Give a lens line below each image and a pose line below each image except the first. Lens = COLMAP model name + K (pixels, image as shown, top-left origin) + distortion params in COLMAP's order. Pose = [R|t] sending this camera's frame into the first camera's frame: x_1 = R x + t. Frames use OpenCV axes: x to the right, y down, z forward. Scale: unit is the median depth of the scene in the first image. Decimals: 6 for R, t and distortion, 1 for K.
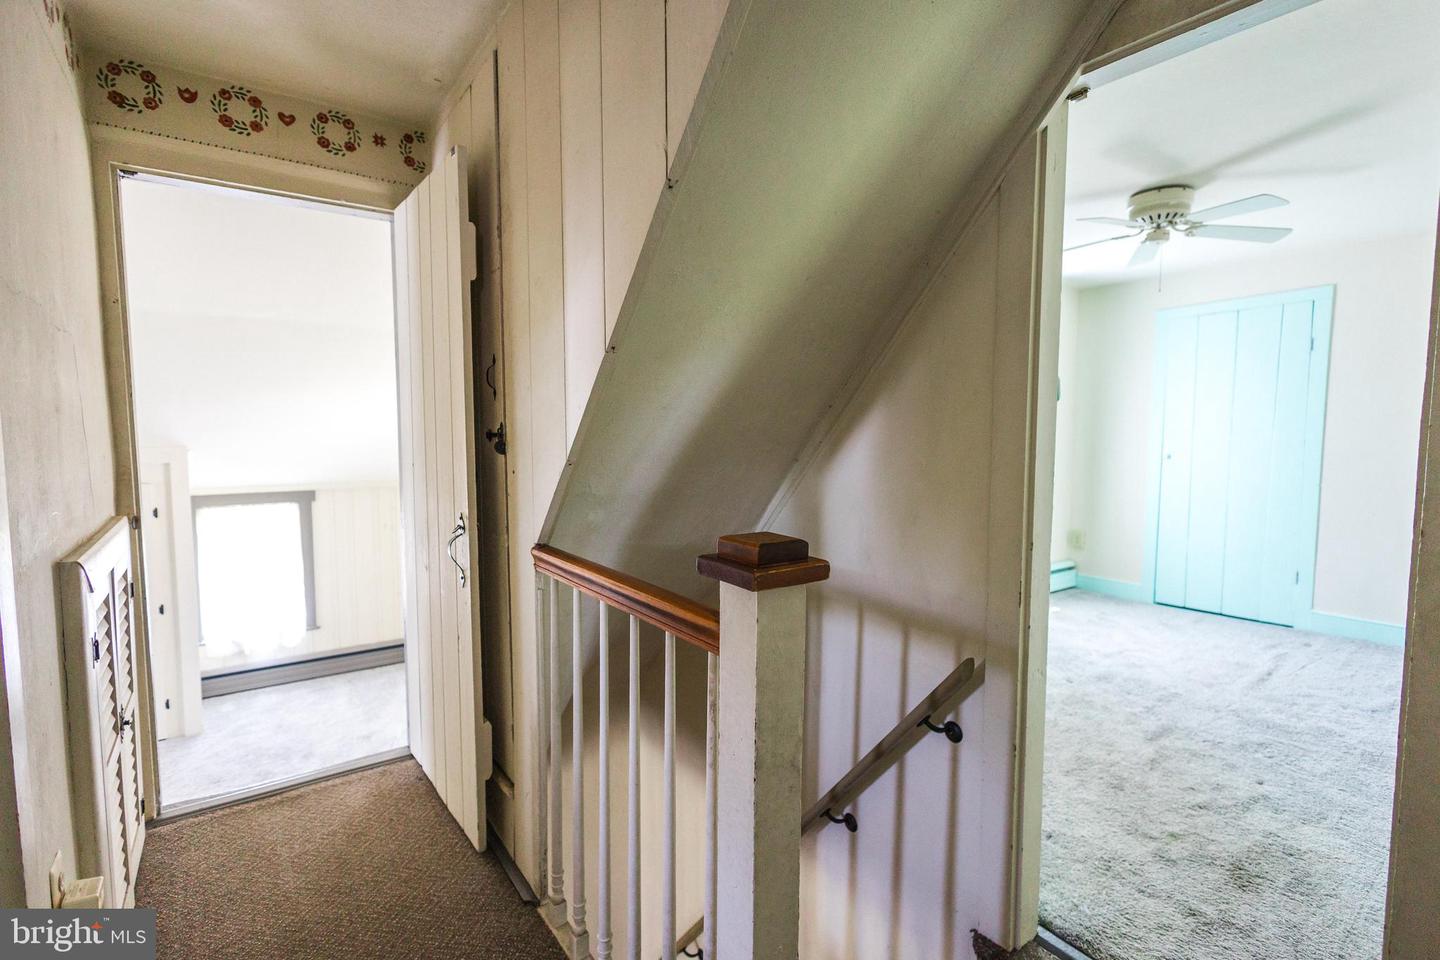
lens RADIAL K [[665.1, 0, 720.0], [0, 665.1, 480.0], [0, 0, 1]] dist [0.000168, -0.000515]
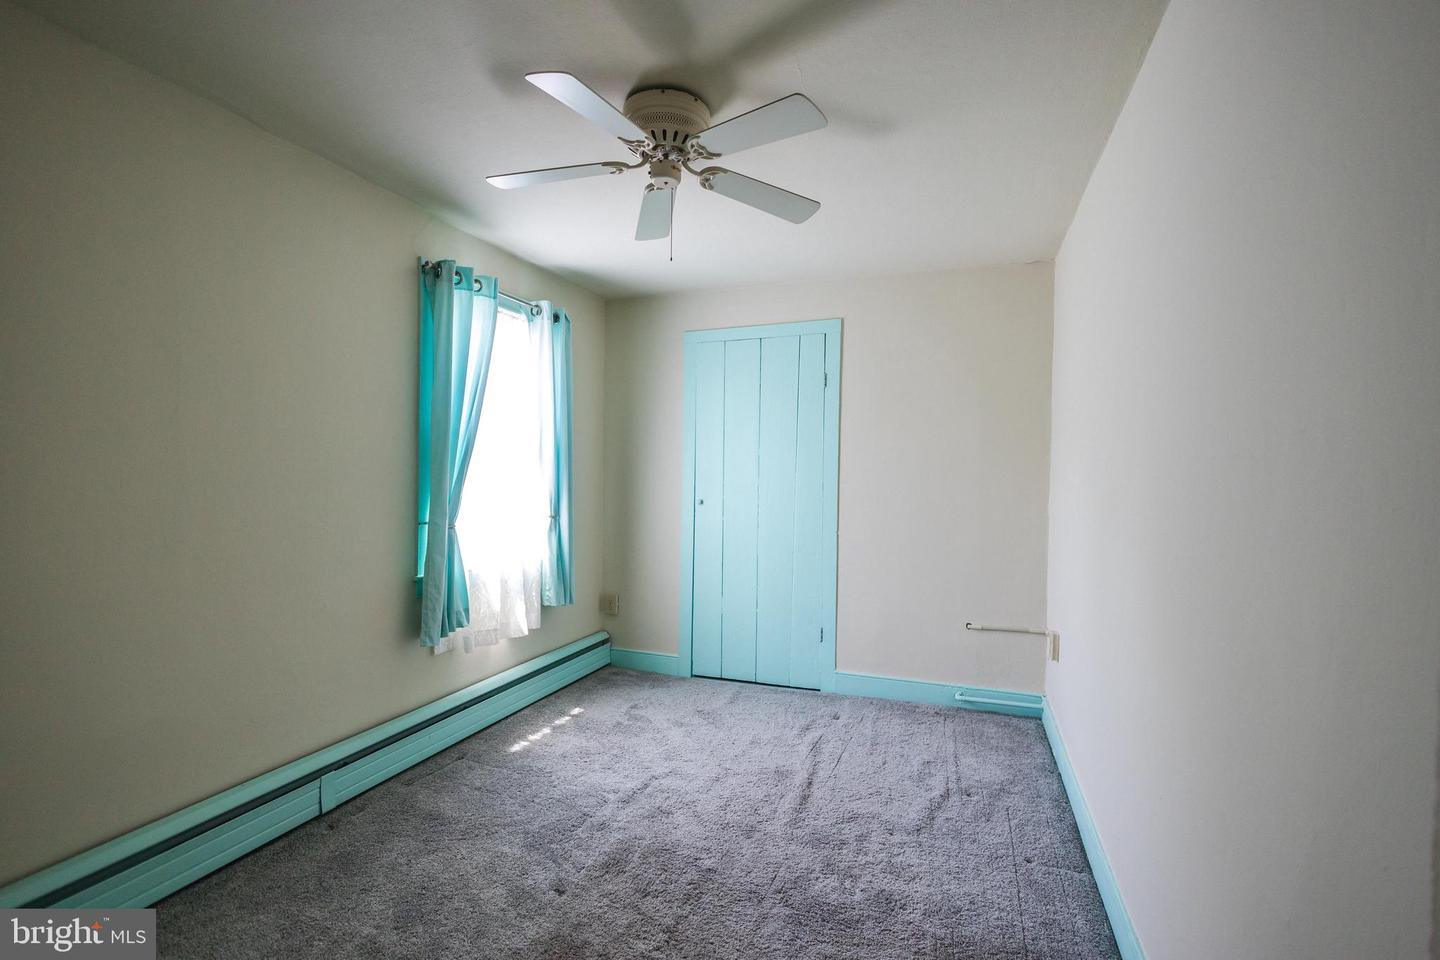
lens RADIAL K [[674.8, 0, 720.0], [0, 674.8, 480.0], [0, 0, 1]] dist [0.000079, 0.000005]
pose [[0.822588, 0.005853, 0.568608, 0.269611], [0.027935, 0.998324, -0.050689, -0.025194], [-0.567951, 0.057581, 0.821046, 0.365312]]
